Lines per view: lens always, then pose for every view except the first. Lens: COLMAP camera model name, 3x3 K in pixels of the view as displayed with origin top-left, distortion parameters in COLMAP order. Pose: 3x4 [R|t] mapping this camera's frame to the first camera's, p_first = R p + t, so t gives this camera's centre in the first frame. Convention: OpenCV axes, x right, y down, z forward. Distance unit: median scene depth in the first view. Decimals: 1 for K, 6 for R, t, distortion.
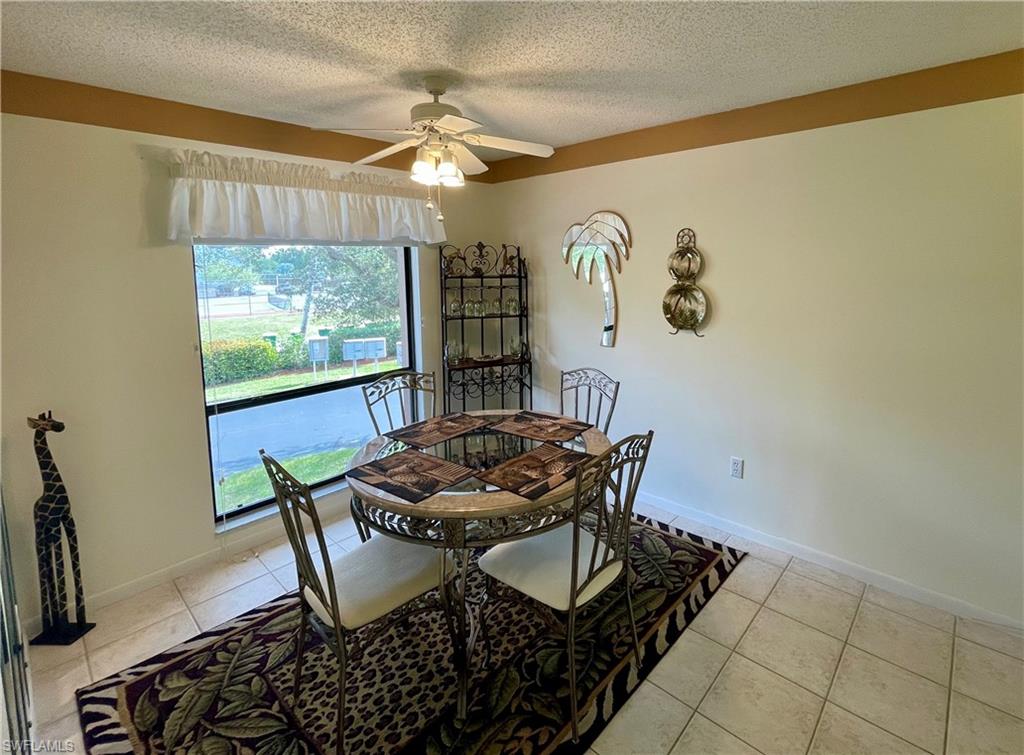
lens RADIAL K [[509.3, 0, 514.5], [0, 509.3, 308.5], [0, 0, 1]] dist [-0.000234, -0.000196]
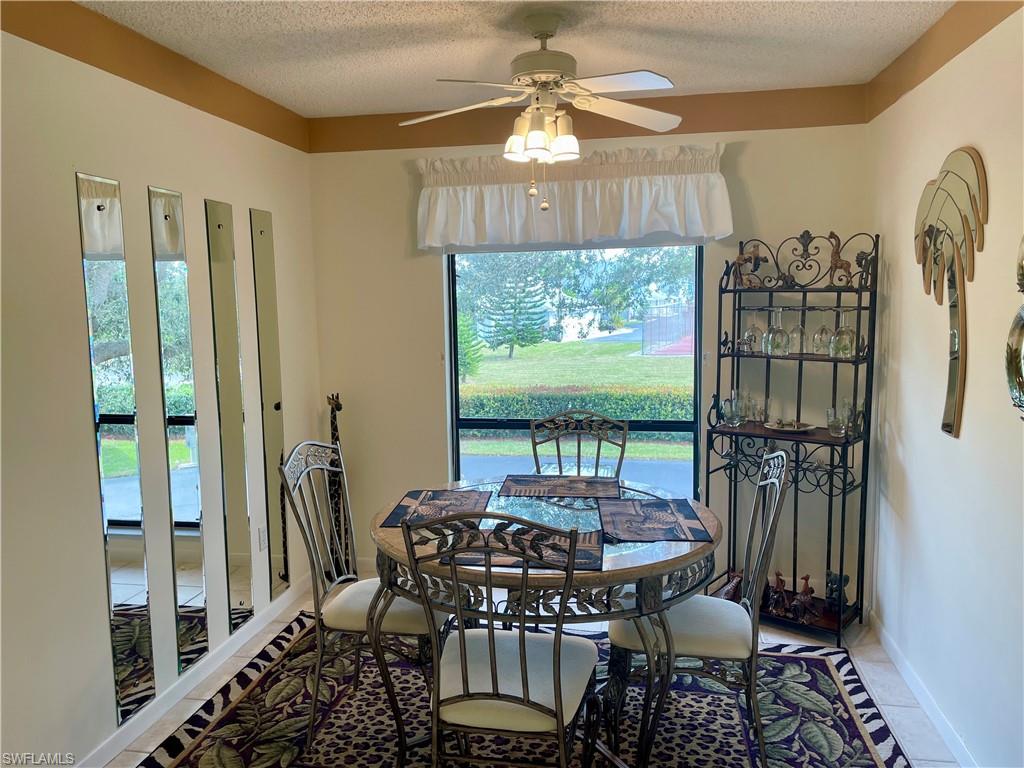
lens RADIAL K [[771.8, 0, 512.0], [0, 771.8, 384.0], [0, 0, 1]] dist [0.071189, -0.005529]
pose [[0.512172, 0.106683, -0.852232, 0.869719], [-0.072500, 0.994084, 0.080869, -0.003585], [0.855818, 0.020368, 0.516876, 0.376311]]
